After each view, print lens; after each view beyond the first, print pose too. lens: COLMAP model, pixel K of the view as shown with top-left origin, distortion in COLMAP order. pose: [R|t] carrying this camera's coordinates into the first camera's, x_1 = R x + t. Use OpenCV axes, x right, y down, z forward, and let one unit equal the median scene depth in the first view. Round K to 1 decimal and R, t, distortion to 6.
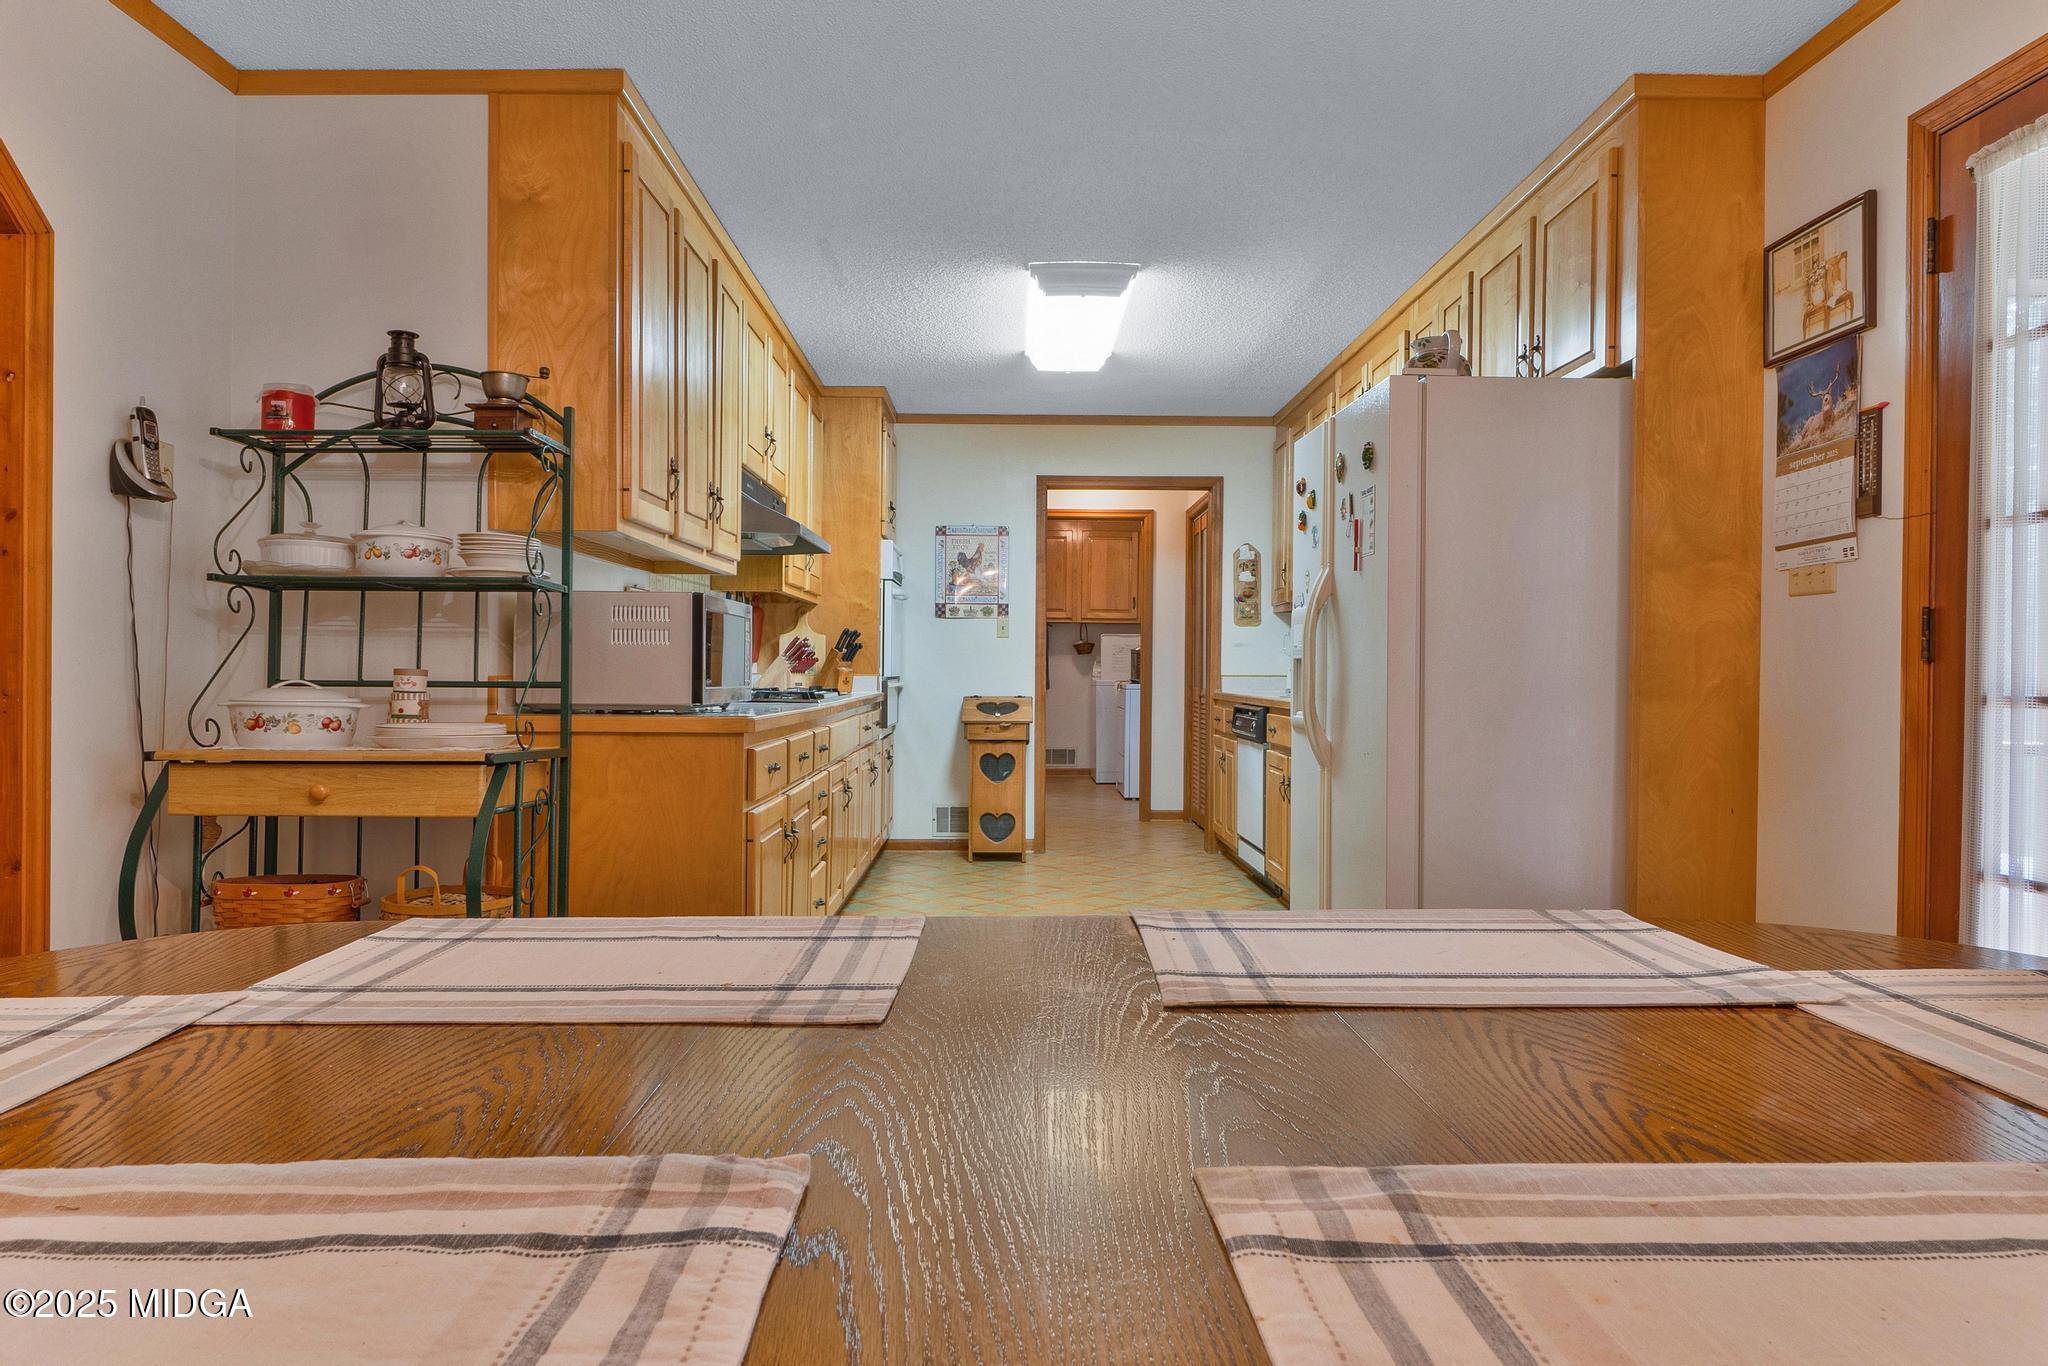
lens RADIAL K [[1263.0, 0, 1026.7], [0, 1263.0, 673.0], [0, 0, 1]] dist [0.004076, 0.001975]
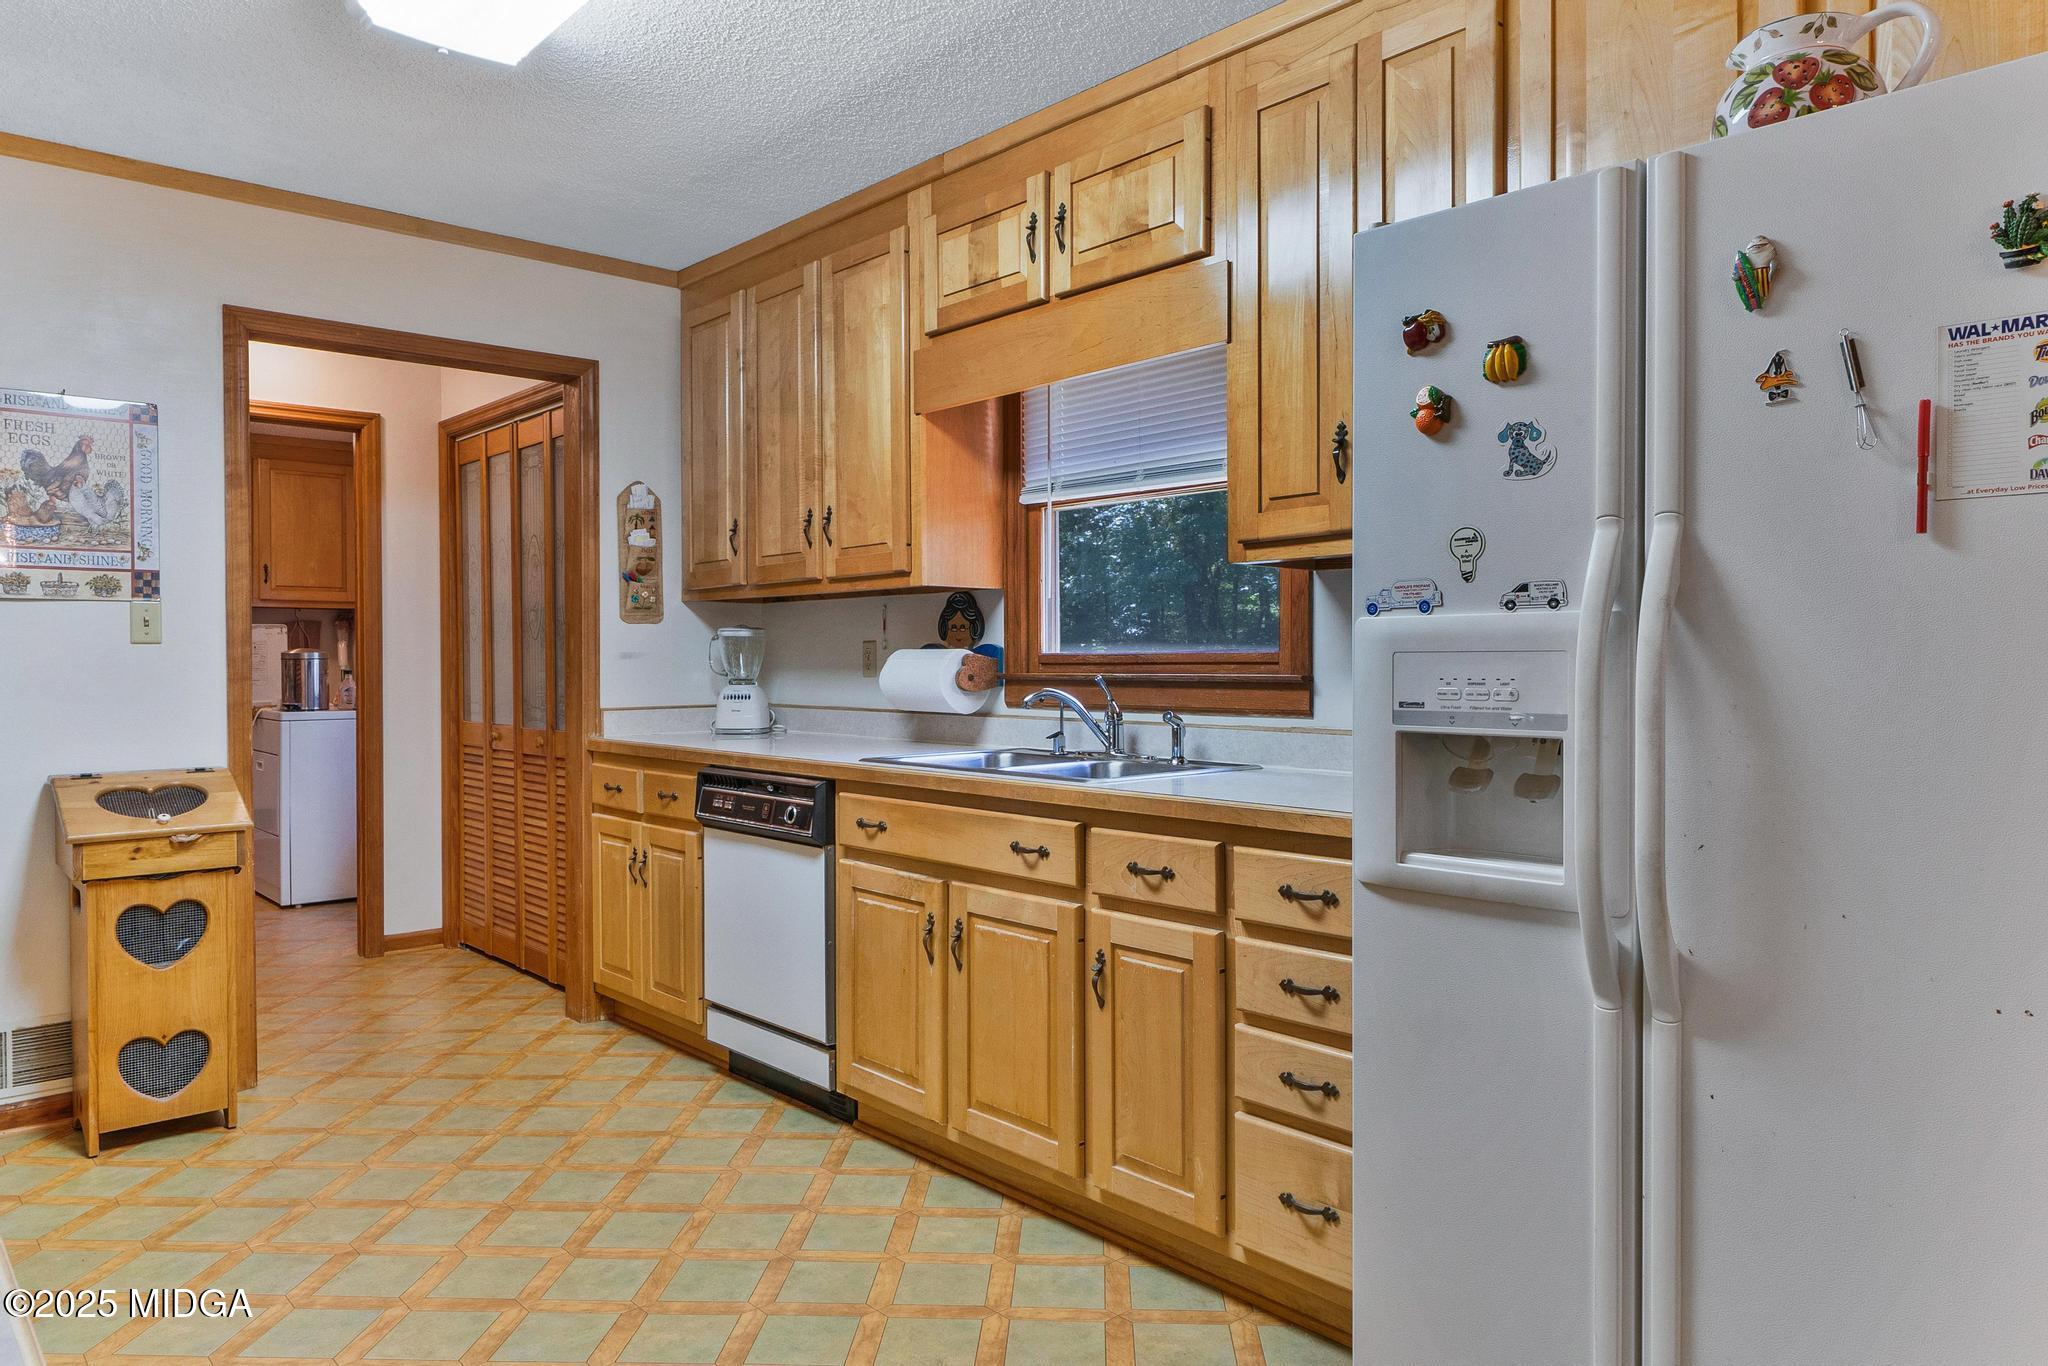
lens RADIAL K [[1341.4, 0, 1024.6], [0, 1341.4, 680.2], [0, 0, 1]] dist [0.000363, -0.003992]
pose [[0.745677, -0.020614, 0.665988, -0.111798], [0.008565, 0.999735, 0.021355, -0.023567], [-0.666252, -0.010220, 0.745656, 0.438303]]
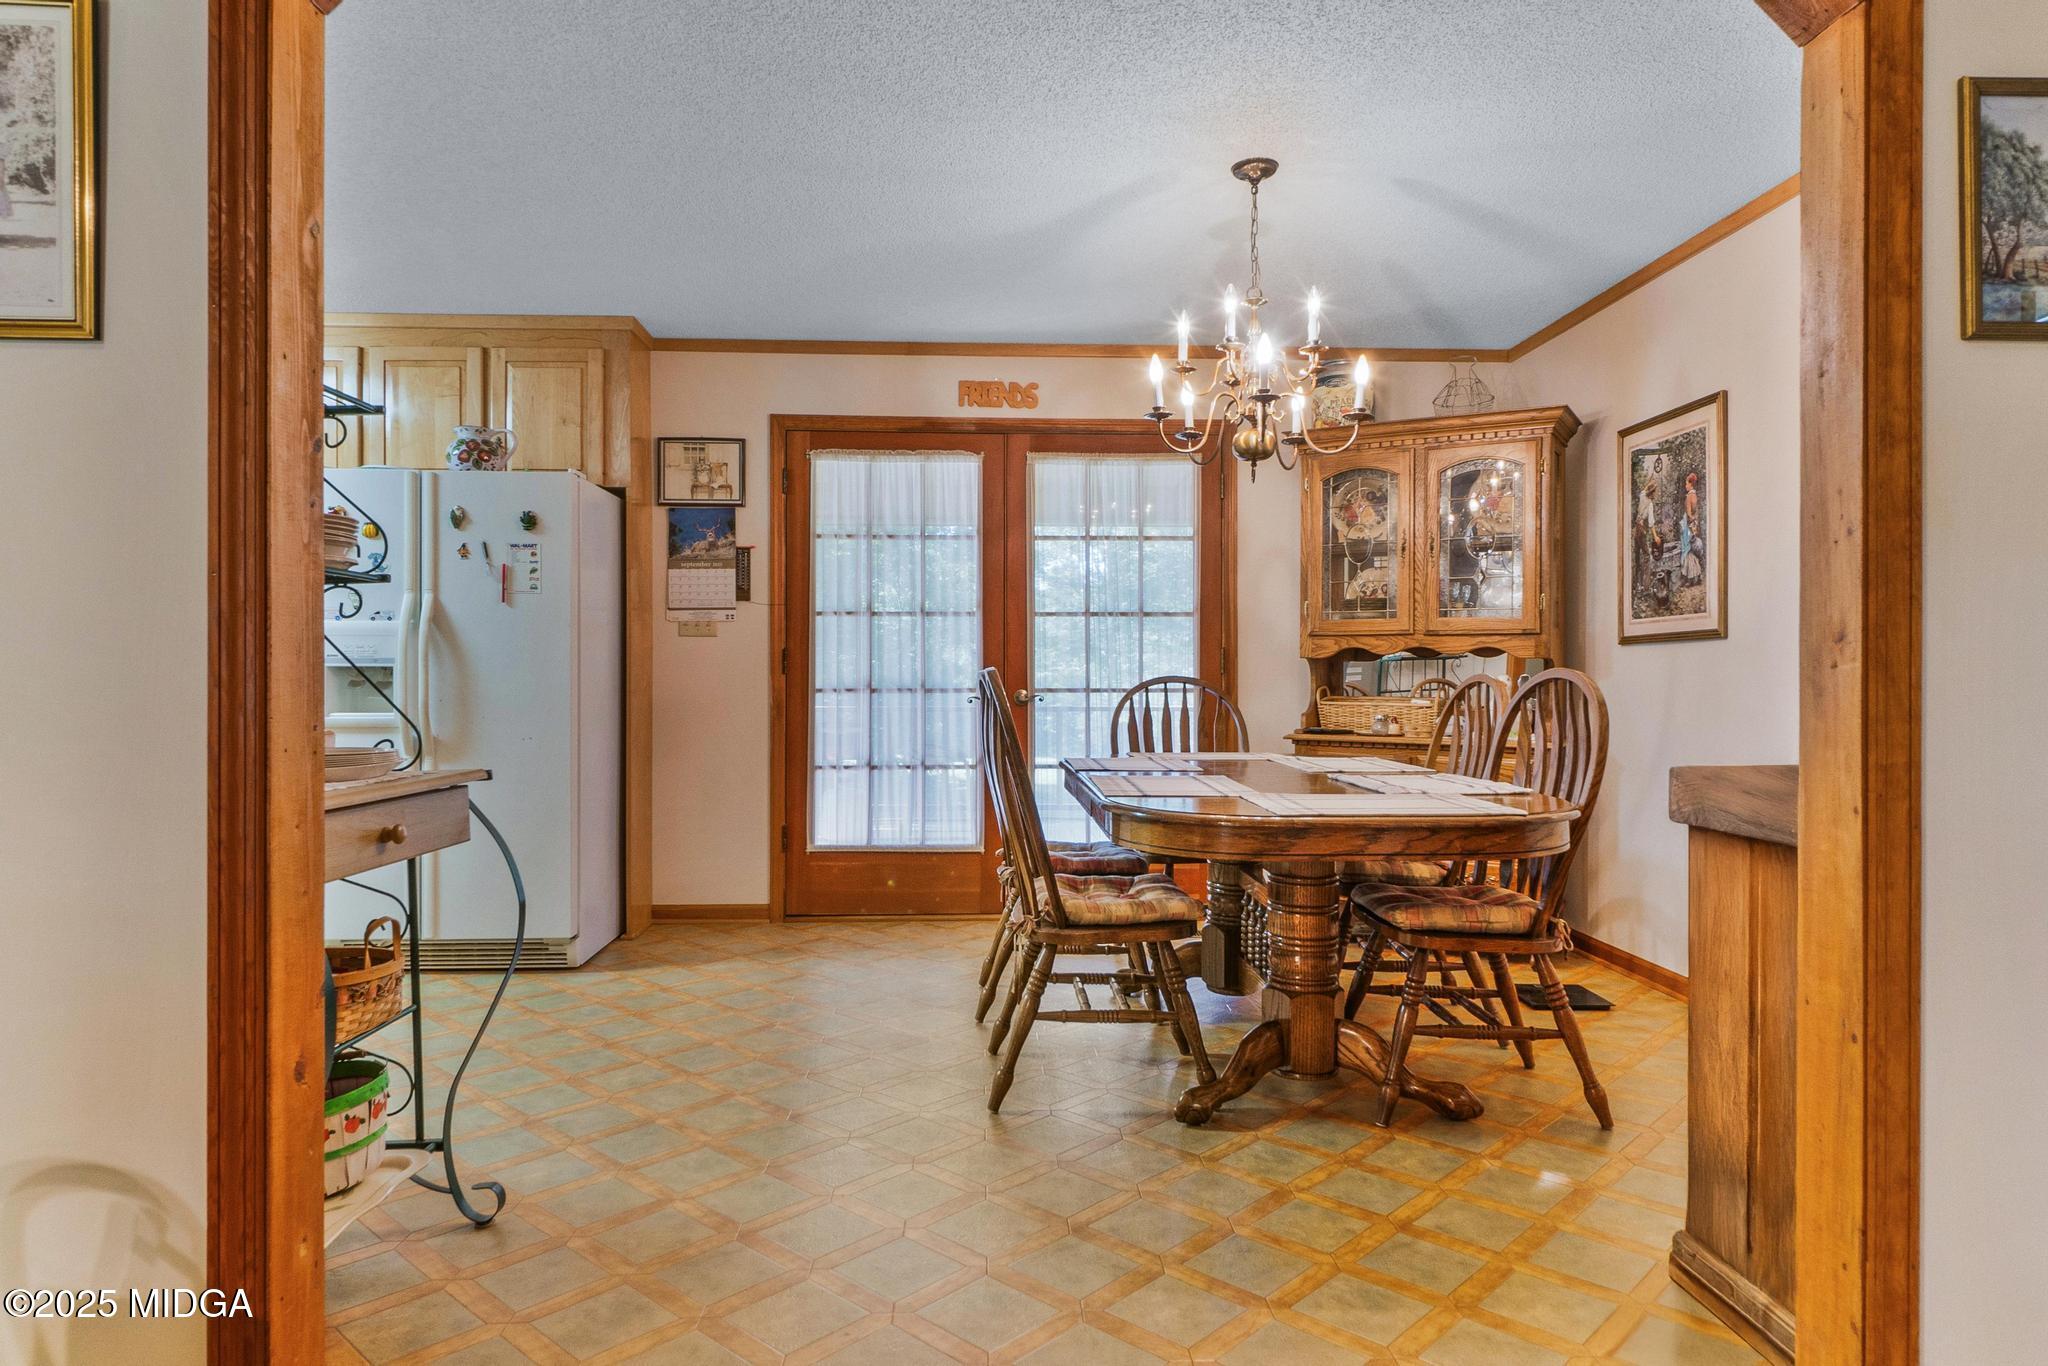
lens RADIAL K [[1263.0, 0, 1017.6], [0, 1263.0, 685.9], [0, 0, 1]] dist [0.004076, 0.001975]
pose [[-0.020095, -0.012822, 0.999716, -0.543502], [-0.004698, 0.999908, 0.012730, -0.006285], [-0.999787, -0.004441, -0.020153, 0.242280]]
